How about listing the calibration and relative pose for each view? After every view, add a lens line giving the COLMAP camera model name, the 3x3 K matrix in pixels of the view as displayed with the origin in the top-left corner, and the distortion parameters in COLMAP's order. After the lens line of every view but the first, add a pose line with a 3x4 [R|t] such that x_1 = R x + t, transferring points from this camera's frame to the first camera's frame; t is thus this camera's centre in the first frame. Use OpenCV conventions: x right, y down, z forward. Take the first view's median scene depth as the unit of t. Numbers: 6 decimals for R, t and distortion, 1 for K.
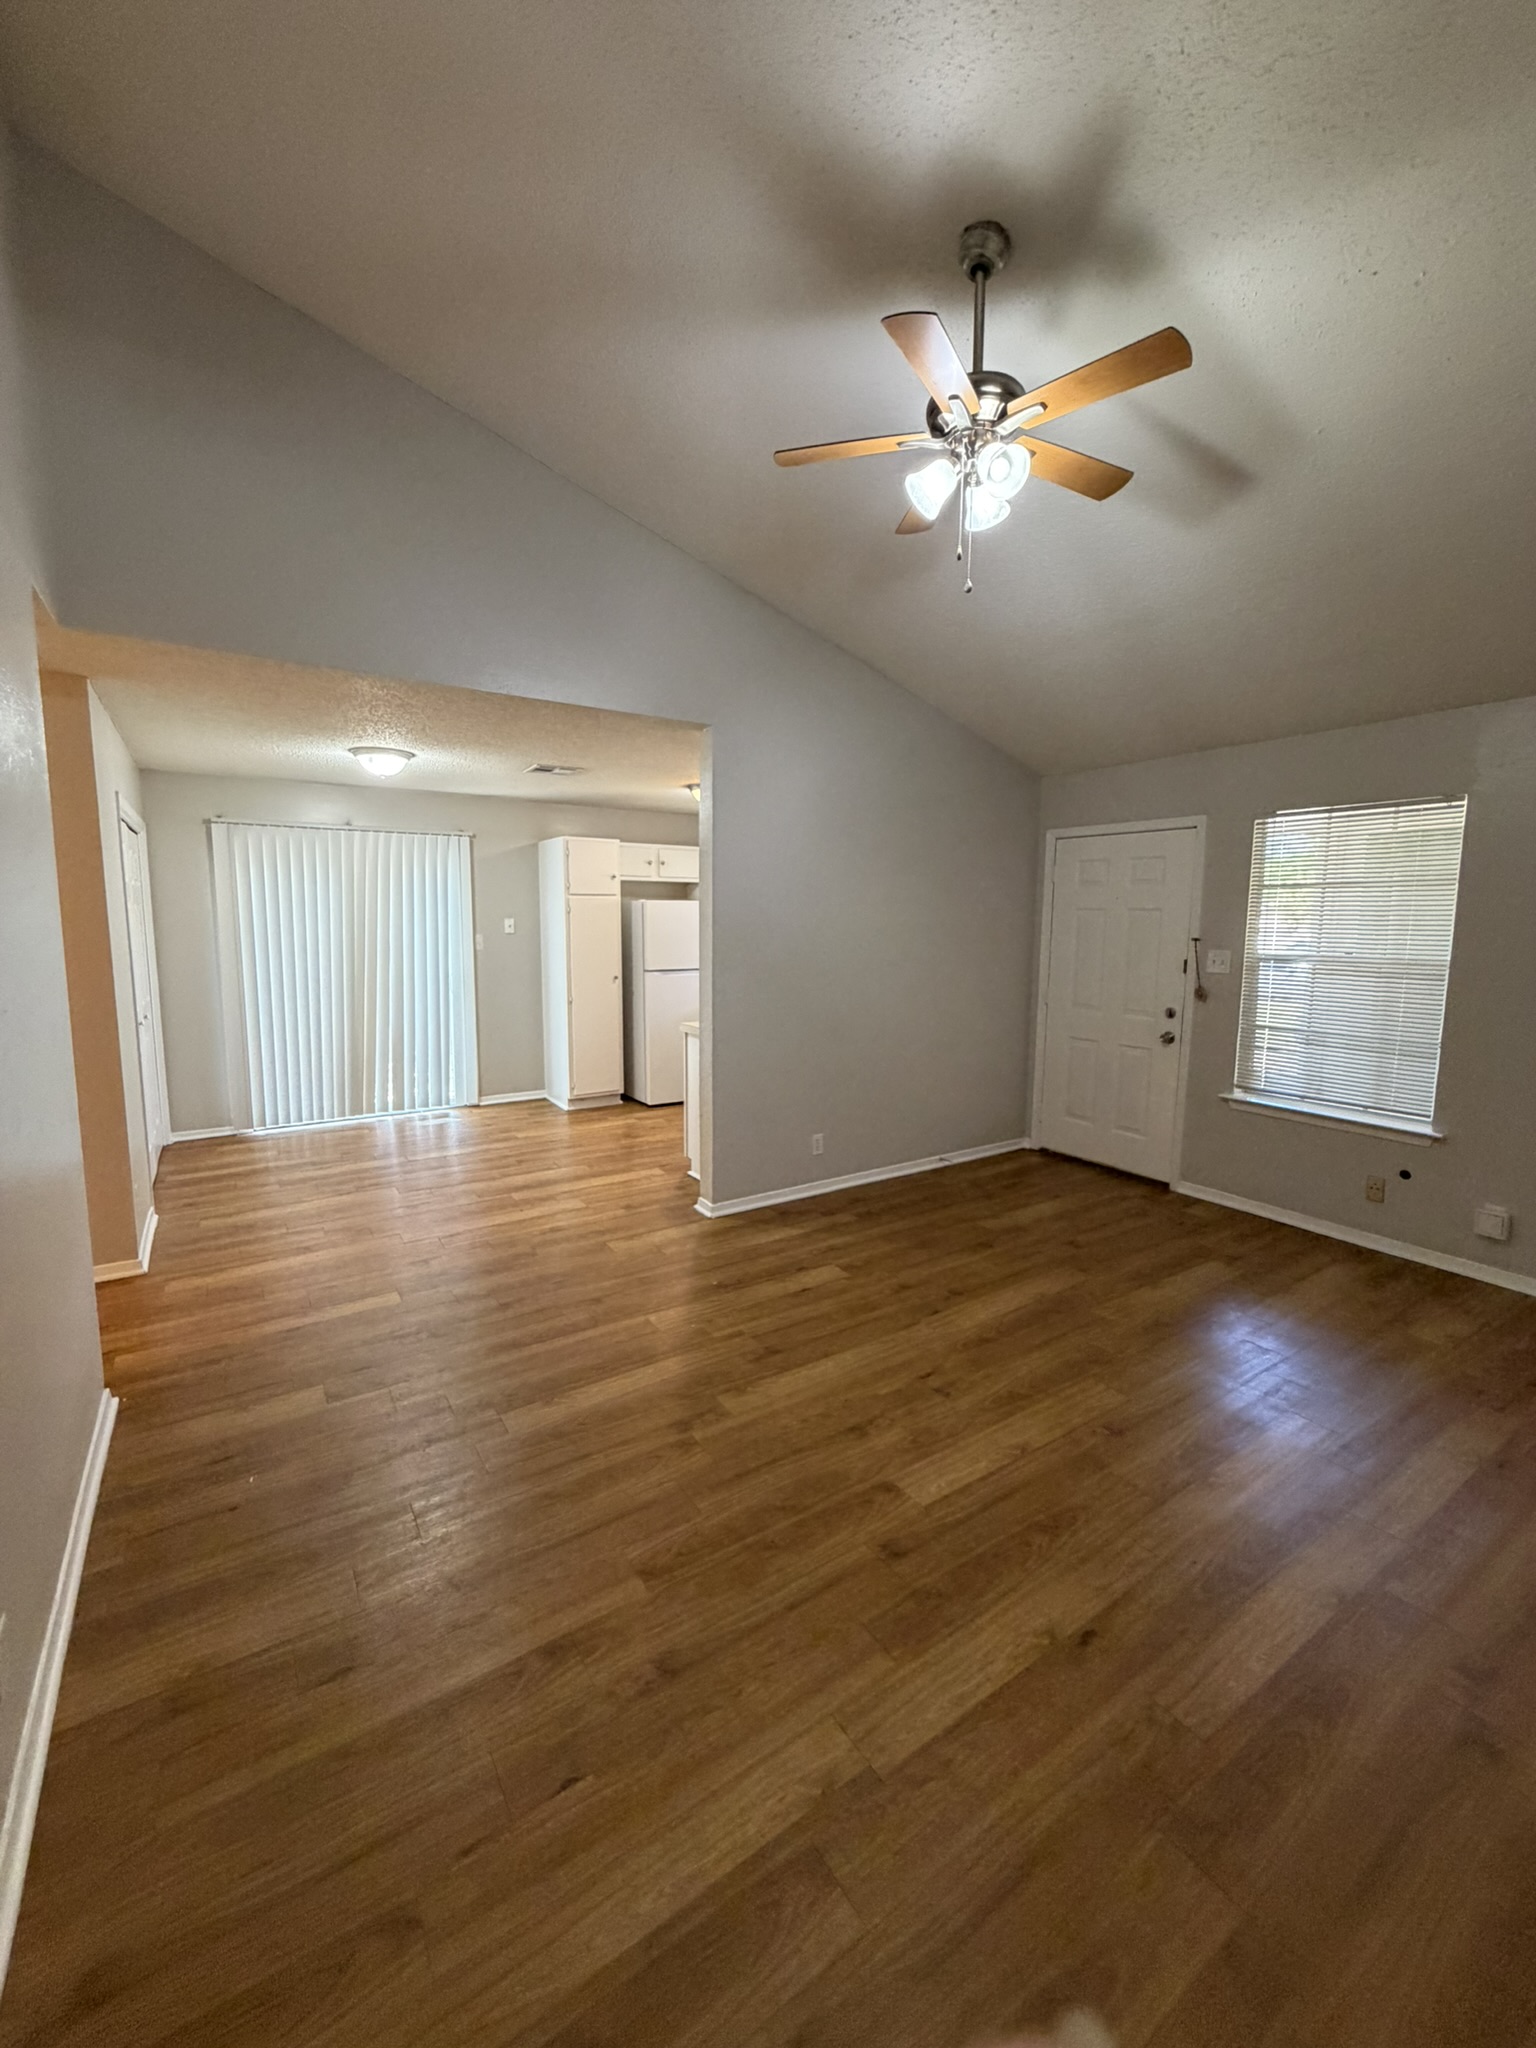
lens RADIAL K [[825.4, 0, 768.2], [0, 825.4, 1009.9], [0, 0, 1]] dist [0.000497, -0.000289]
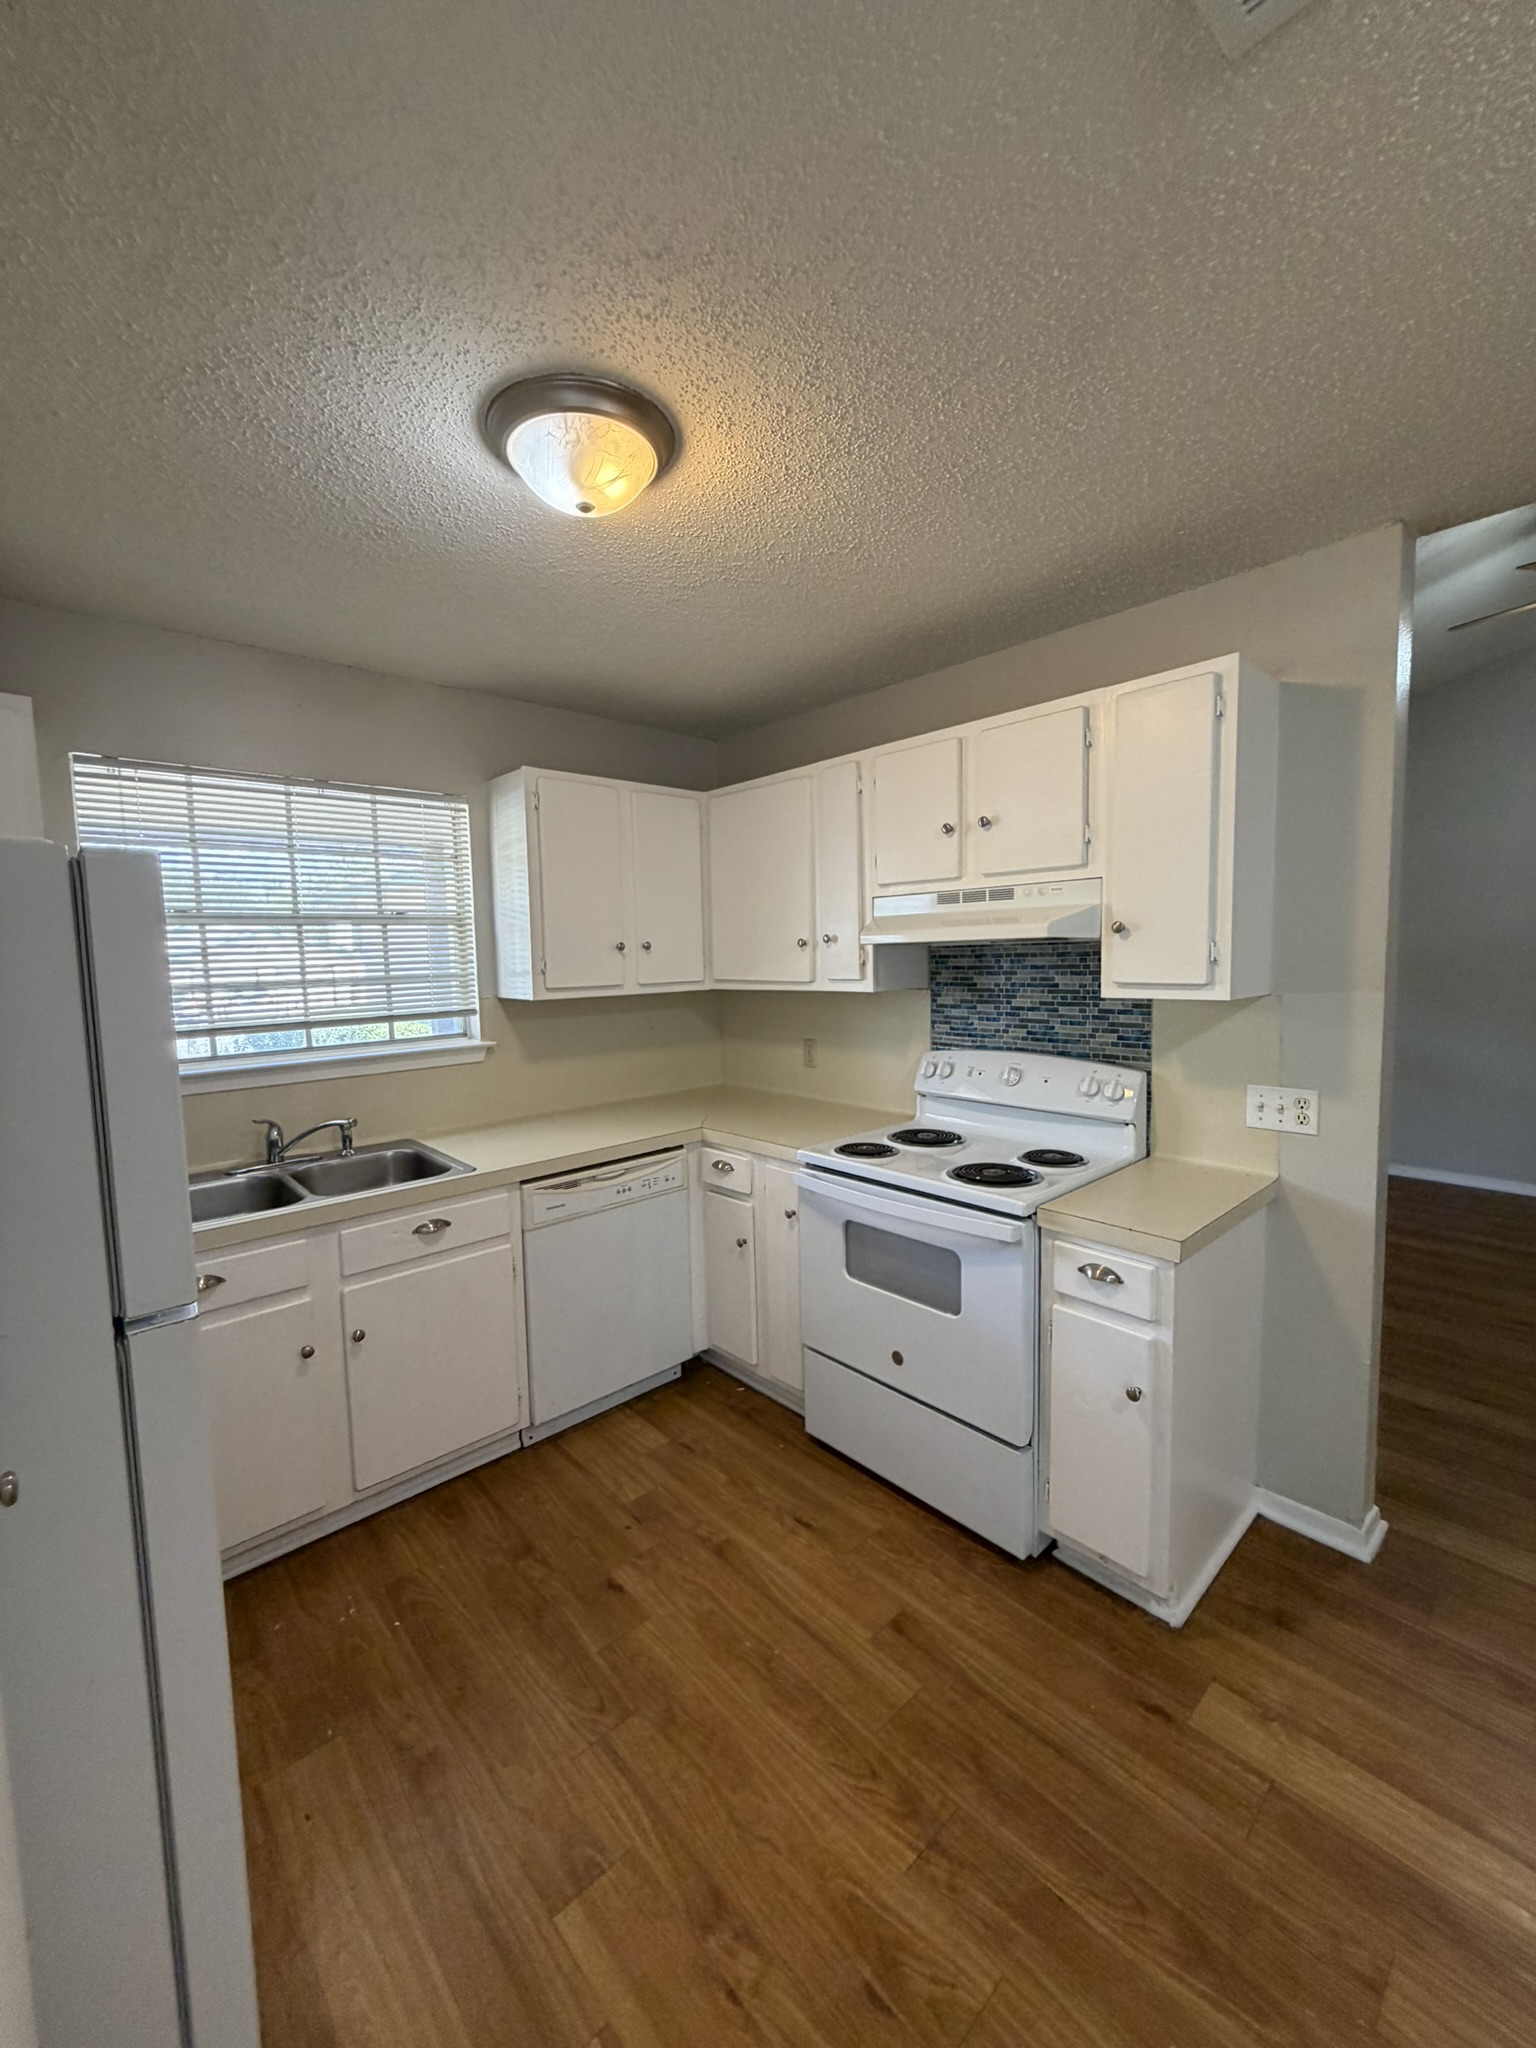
lens RADIAL K [[819.4, 0, 762.7], [0, 819.4, 1018.8], [0, 0, 1]] dist [0.001096, -0.000035]
pose [[-0.158159, -0.087153, 0.983560, -0.559924], [0.135179, 0.984807, 0.109001, -0.186886], [-0.978117, 0.150196, -0.143975, 1.649675]]
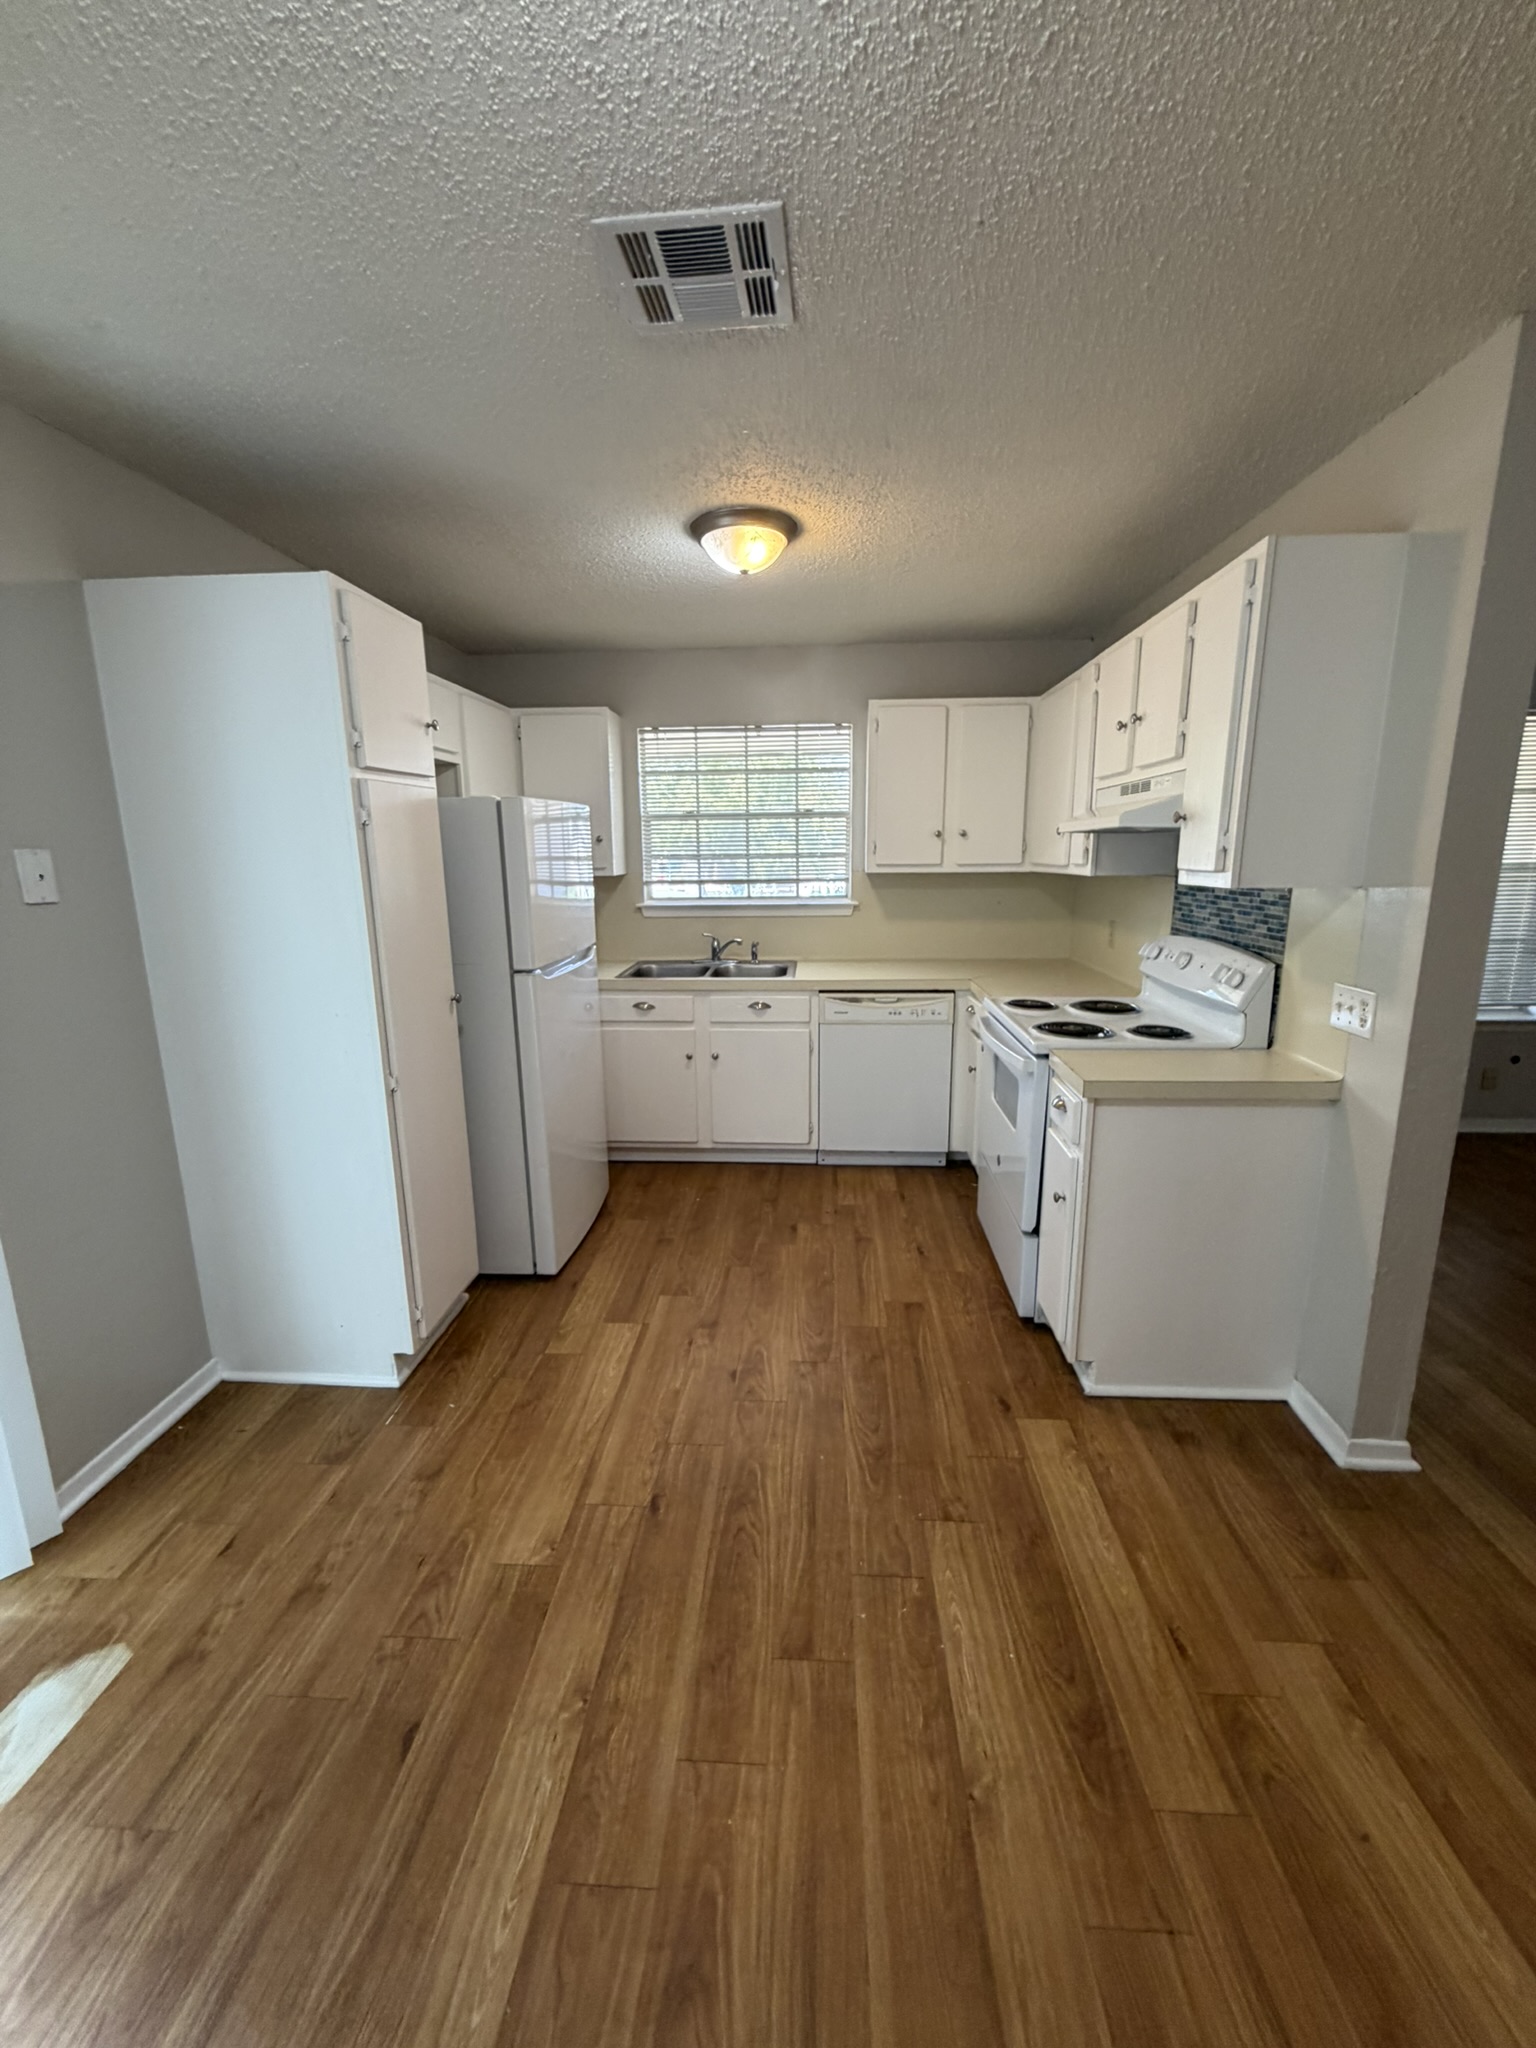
lens RADIAL K [[819.4, 0, 762.7], [0, 819.4, 1018.8], [0, 0, 1]] dist [0.001096, -0.000035]
pose [[0.604748, -0.176704, 0.776566, -0.723885], [0.106995, 0.984262, 0.140643, -0.126422], [-0.789197, -0.001965, 0.614137, 1.192257]]
